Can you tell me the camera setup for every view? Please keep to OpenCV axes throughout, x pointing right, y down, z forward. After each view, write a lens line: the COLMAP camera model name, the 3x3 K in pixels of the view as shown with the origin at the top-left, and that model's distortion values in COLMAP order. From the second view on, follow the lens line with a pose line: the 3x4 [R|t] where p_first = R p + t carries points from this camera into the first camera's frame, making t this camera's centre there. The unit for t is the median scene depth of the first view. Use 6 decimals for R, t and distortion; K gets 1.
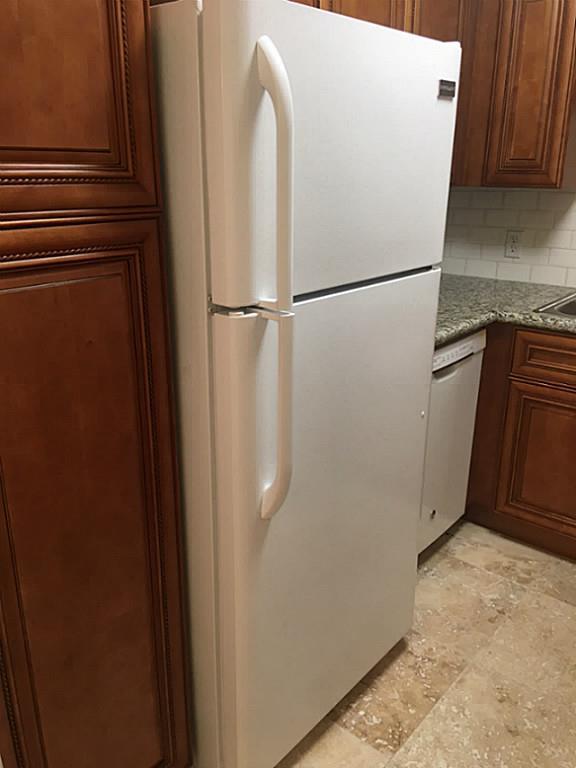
lens RADIAL K [[647.8, 0, 286.6], [0, 647.8, 375.3], [0, 0, 1]] dist [0.113006, -0.169138]
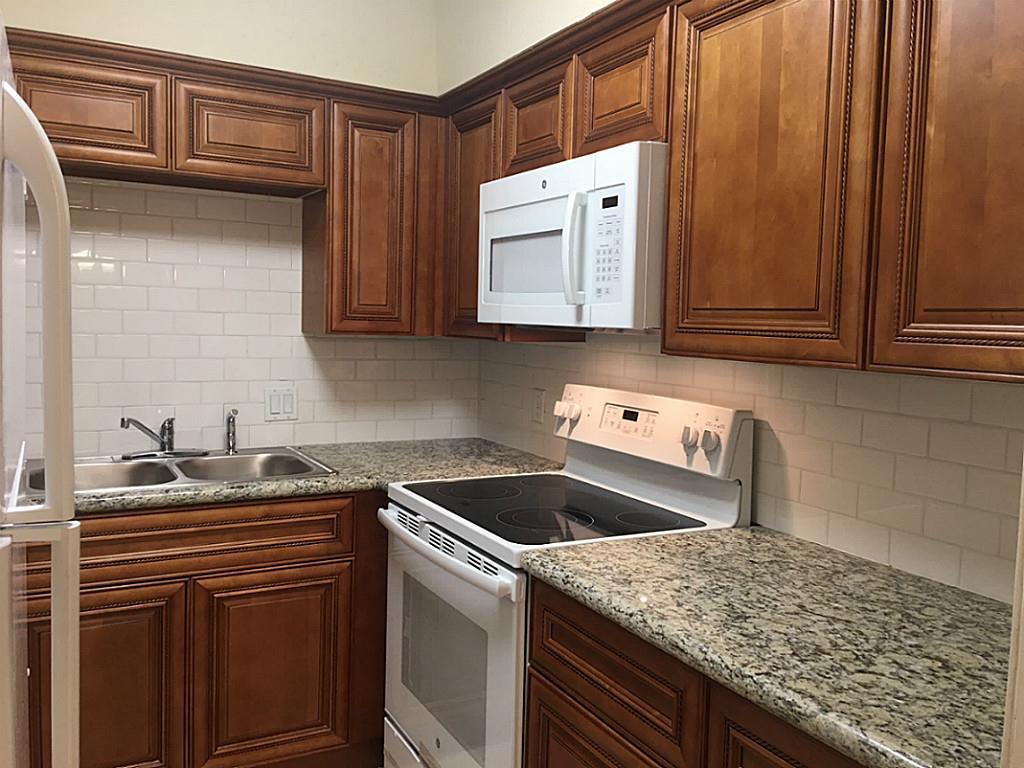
lens RADIAL K [[863.7, 0, 505.6], [0, 863.7, 376.4], [0, 0, 1]] dist [0.113006, -0.169138]
pose [[0.369553, -0.060301, 0.927251, -0.289878], [0.264590, 0.963411, -0.042799, -0.042772], [-0.890743, 0.261158, 0.371987, 0.162859]]
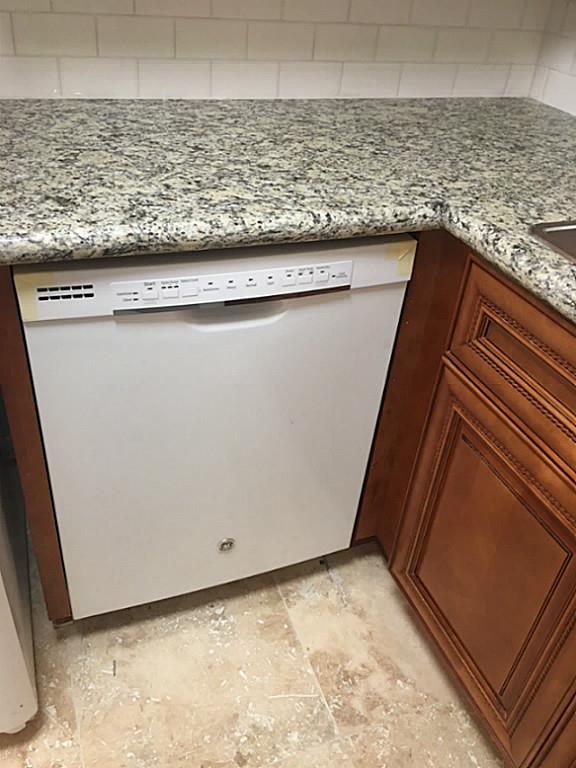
lens RADIAL K [[642.8, 0, 283.6], [0, 642.8, 382.0], [0, 0, 1]] dist [0.141827, -0.200844]
pose [[0.874718, 0.331812, -0.353228, 0.428767], [-0.219052, 0.920850, 0.322570, -0.109518], [0.432302, -0.204783, 0.878168, 0.575690]]
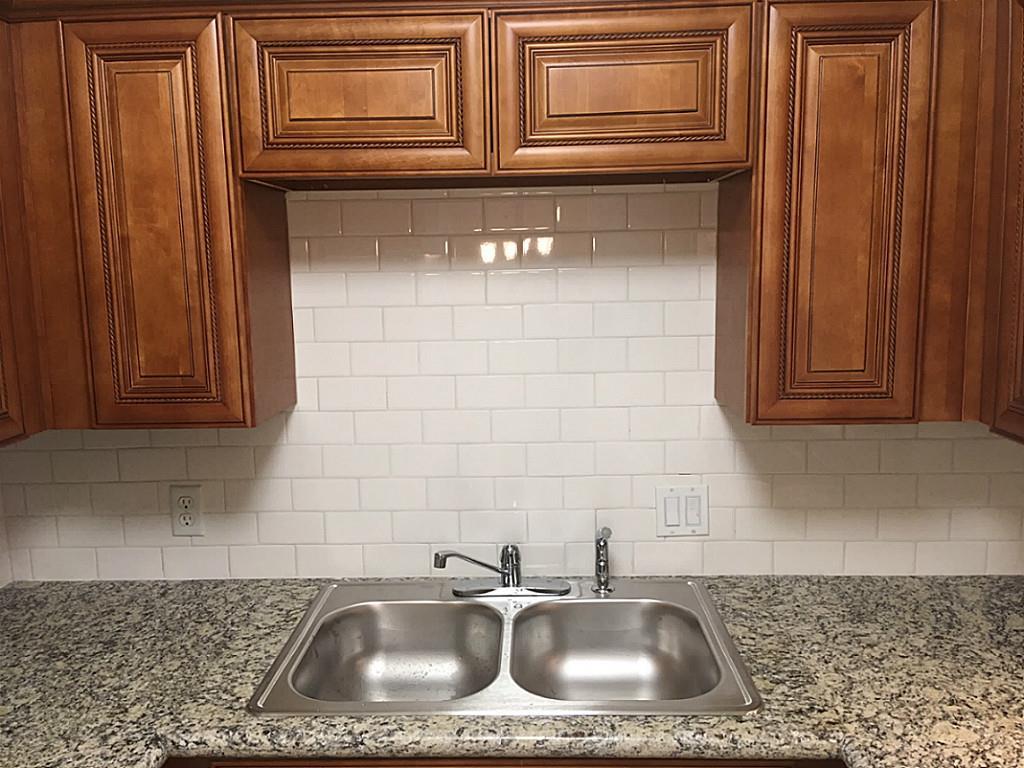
lens RADIAL K [[857.0, 0, 507.9], [0, 857.0, 374.3], [0, 0, 1]] dist [0.141827, -0.200844]
pose [[0.786625, -0.108644, 0.607797, 0.179826], [0.215906, 0.970651, -0.105926, -0.225466], [-0.578451, 0.214551, 0.786996, 0.379632]]
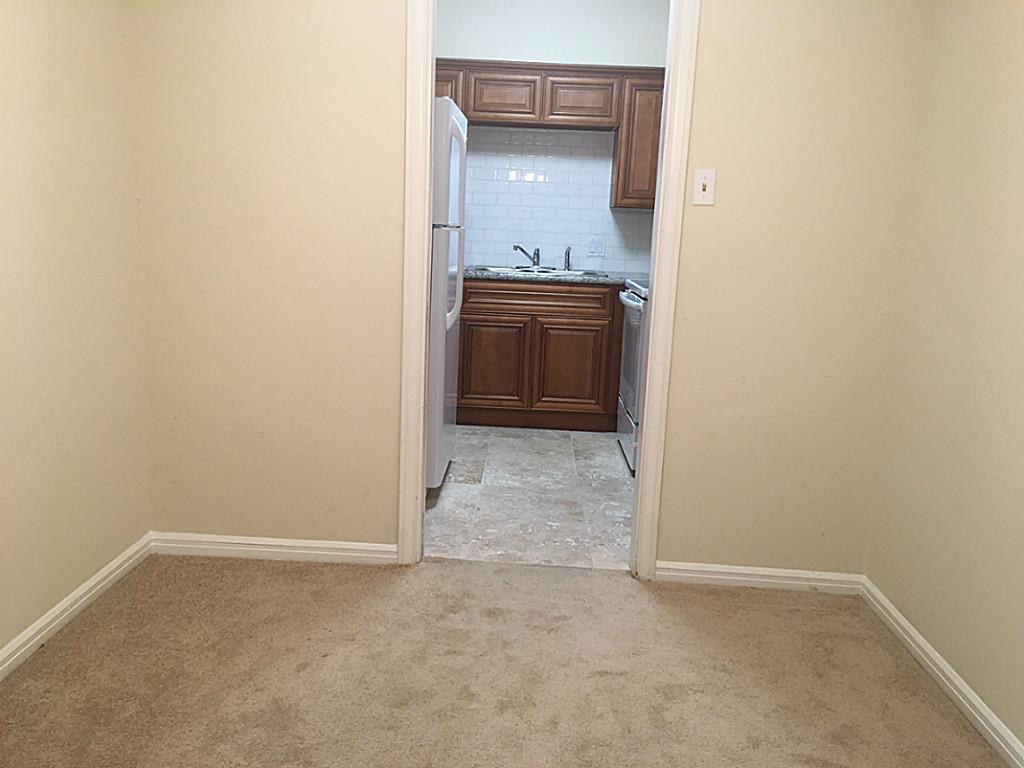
lens RADIAL K [[863.7, 0, 505.6], [0, 863.7, 376.4], [0, 0, 1]] dist [0.113006, -0.169138]
pose [[0.781374, -0.082799, 0.618546, -0.920609], [0.157853, 0.985151, -0.067533, 0.331055], [-0.603770, 0.150408, 0.782841, -0.722060]]
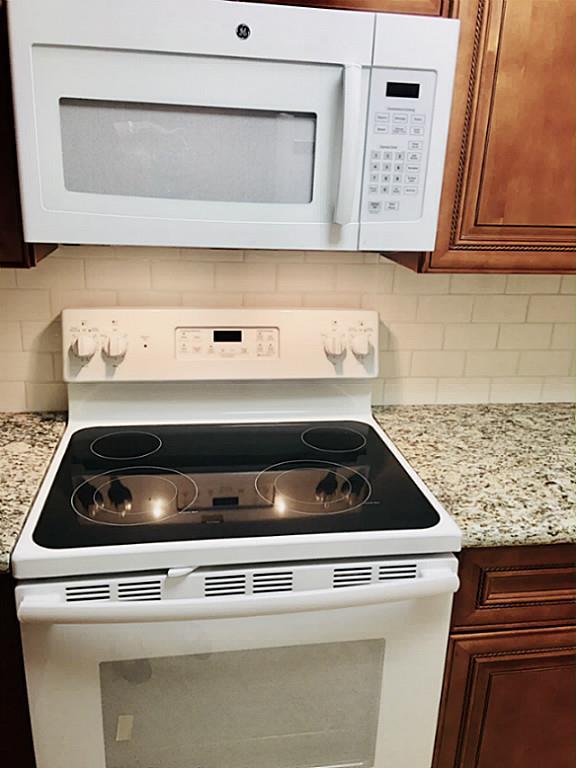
lens RADIAL K [[647.8, 0, 286.6], [0, 647.8, 375.3], [0, 0, 1]] dist [0.113006, -0.169138]
pose [[-0.760720, -0.227563, 0.607881, 0.253992], [0.160493, 0.841501, 0.515866, -0.309084], [-0.628925, 0.489990, -0.603624, 0.819602]]
